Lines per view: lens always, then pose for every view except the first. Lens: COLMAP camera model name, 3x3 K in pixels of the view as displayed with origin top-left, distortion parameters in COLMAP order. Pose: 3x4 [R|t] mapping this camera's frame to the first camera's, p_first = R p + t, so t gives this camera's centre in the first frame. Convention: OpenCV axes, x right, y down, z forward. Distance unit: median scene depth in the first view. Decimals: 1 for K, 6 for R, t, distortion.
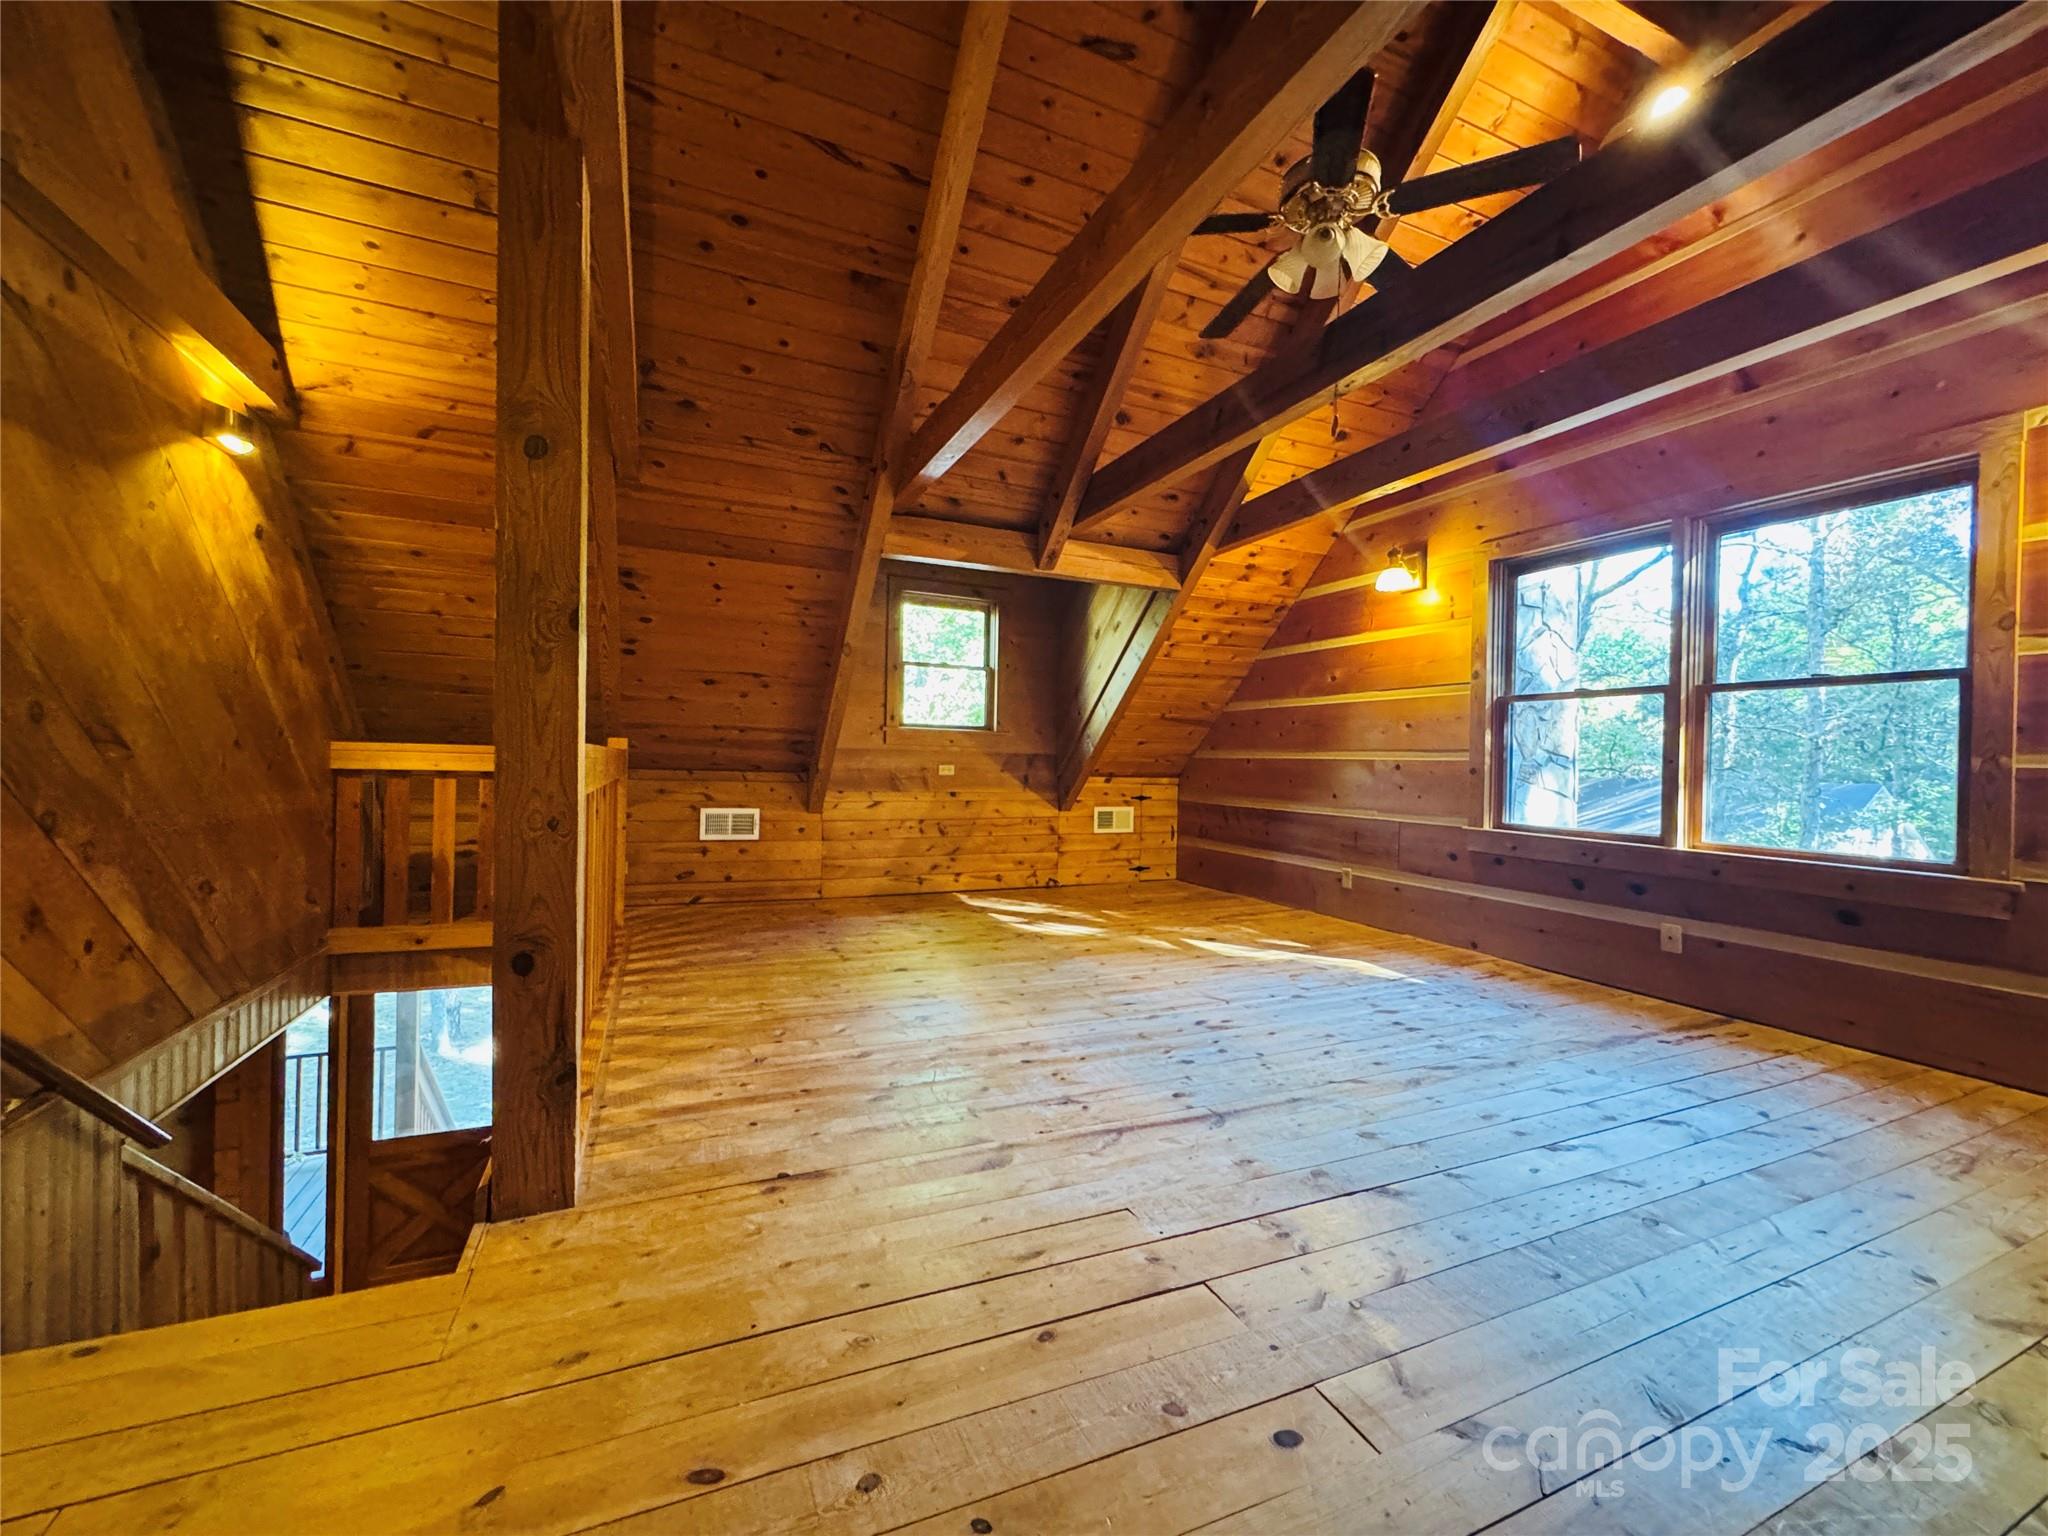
lens RADIAL K [[822.6, 0, 1032.6], [0, 822.6, 758.6], [0, 0, 1]] dist [-0.001409, 0.000579]
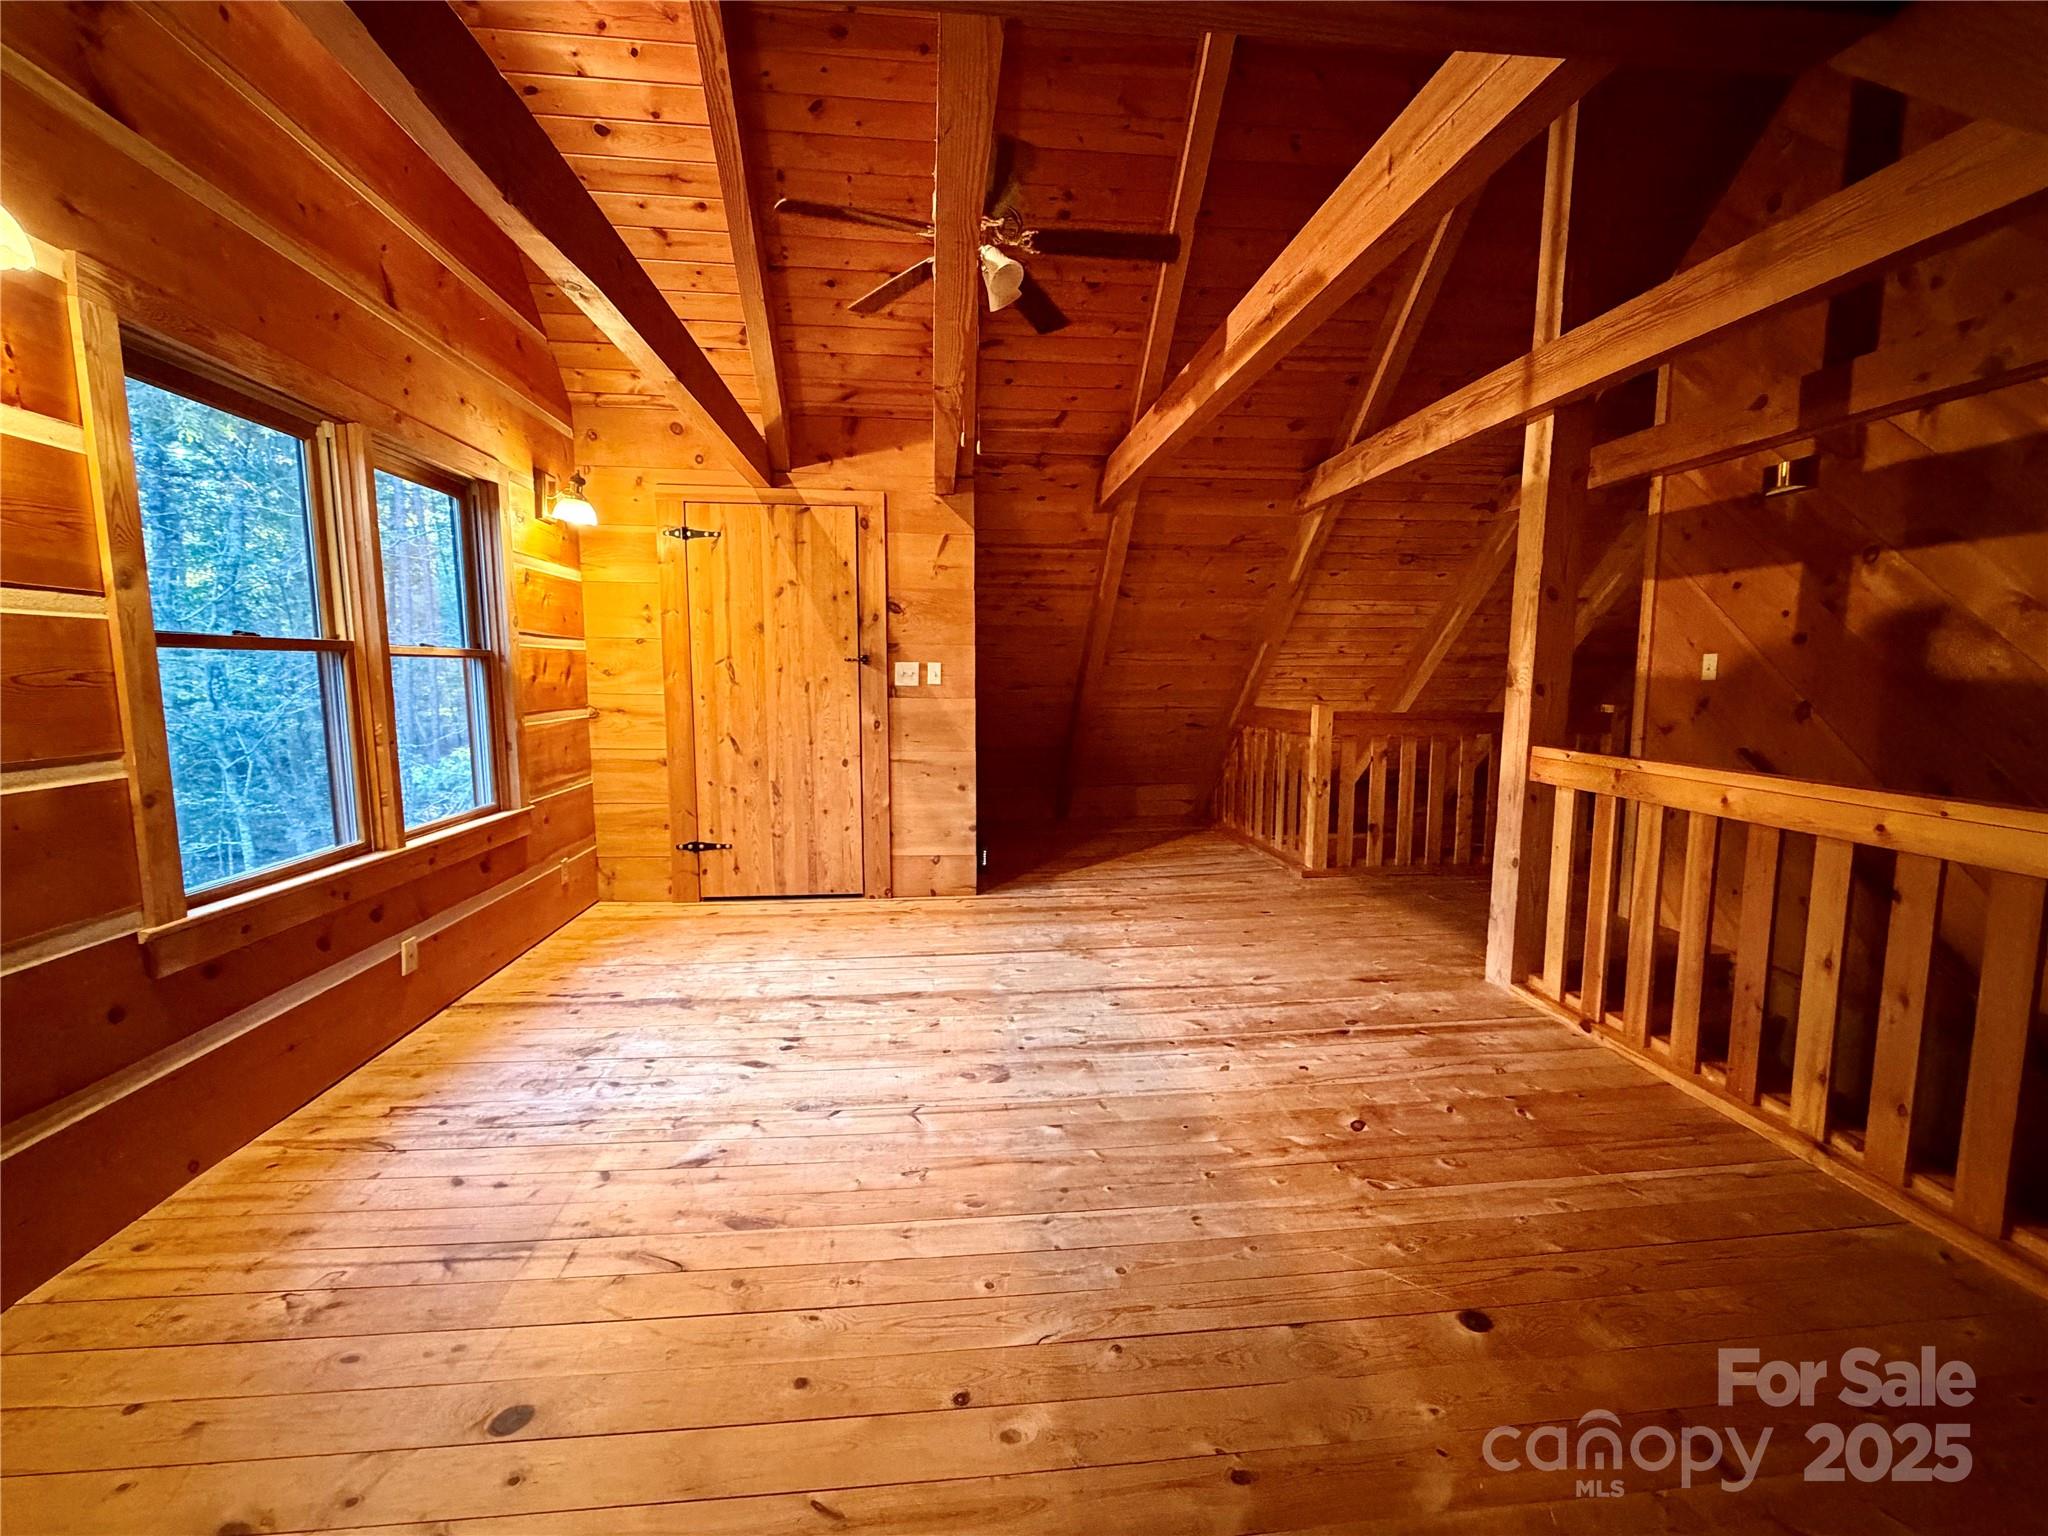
lens RADIAL K [[883.6, 0, 1024.0], [0, 883.6, 777.5], [0, 0, 1]] dist [-0.000239, 0.000021]
pose [[-0.949917, -0.062483, 0.306192, -0.080621], [-0.026136, 0.992259, 0.121402, -0.102914], [-0.311408, 0.107319, -0.944197, 2.078986]]
